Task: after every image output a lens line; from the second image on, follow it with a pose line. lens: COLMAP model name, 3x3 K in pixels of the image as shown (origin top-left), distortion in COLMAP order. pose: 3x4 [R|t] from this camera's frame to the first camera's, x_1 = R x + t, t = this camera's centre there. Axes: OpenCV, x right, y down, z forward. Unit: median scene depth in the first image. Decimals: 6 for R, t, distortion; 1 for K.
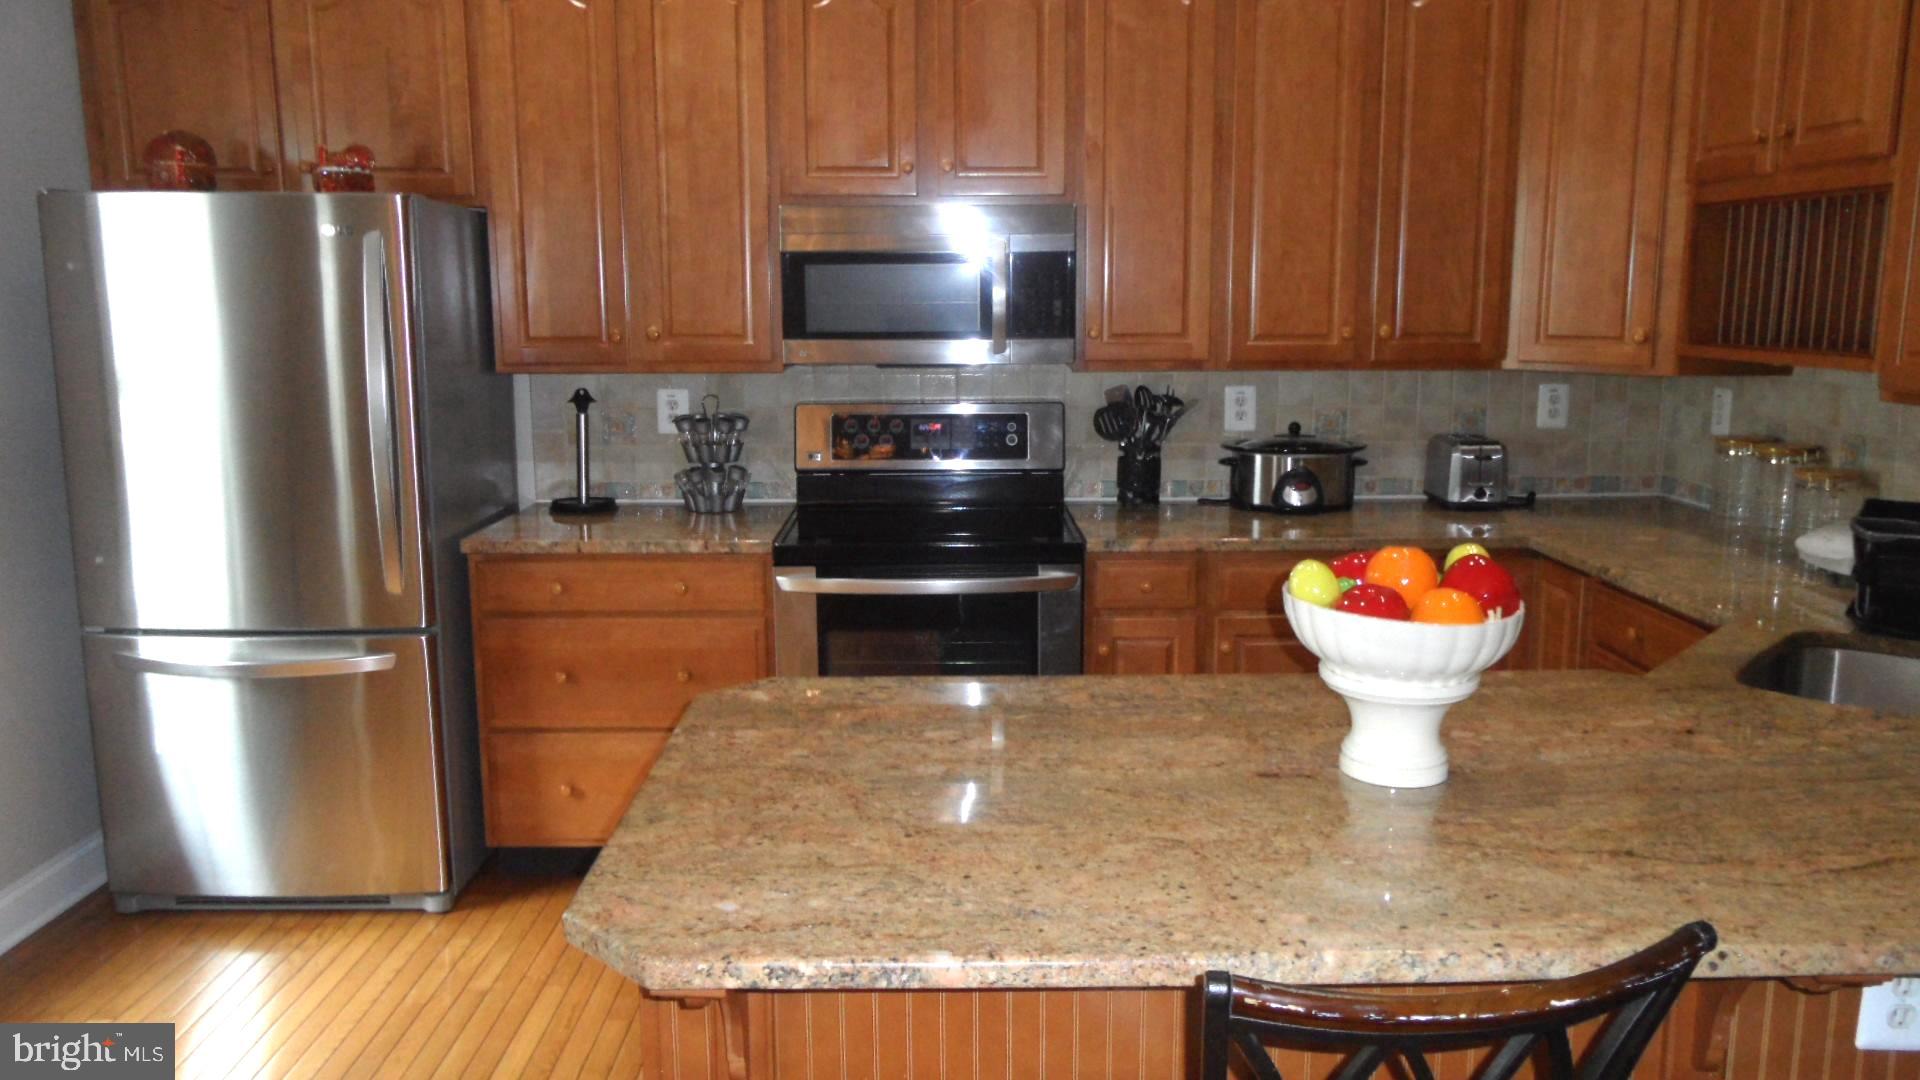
lens RADIAL K [[1385.2, 0, 962.6], [0, 1385.2, 535.8], [0, 0, 1]] dist [-0.051860, 0.001384]
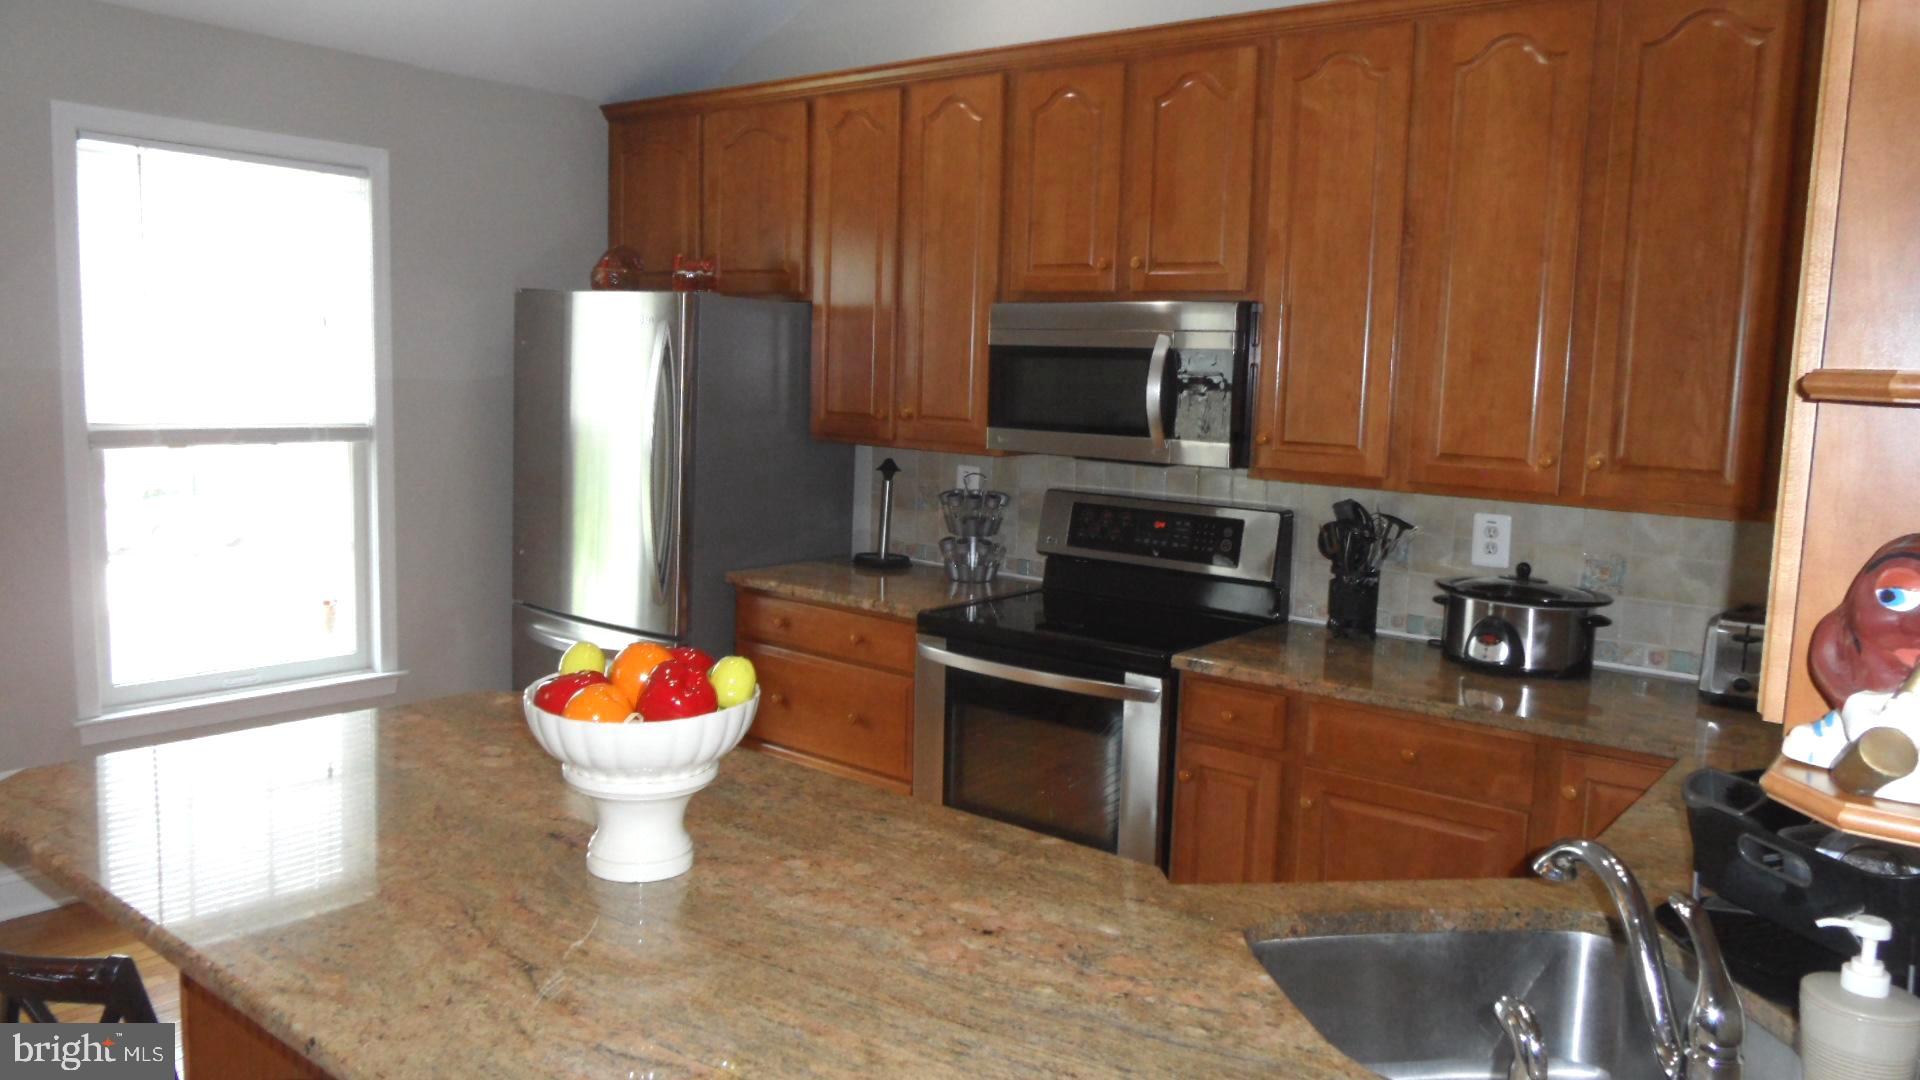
lens RADIAL K [[1385.2, 0, 962.6], [0, 1385.2, 535.8], [0, 0, 1]] dist [-0.051860, 0.001384]
pose [[0.772151, 0.107417, -0.626295, 0.499317], [-0.144049, 0.989539, -0.007879, -0.043268], [0.618897, 0.096301, 0.779547, 0.148696]]
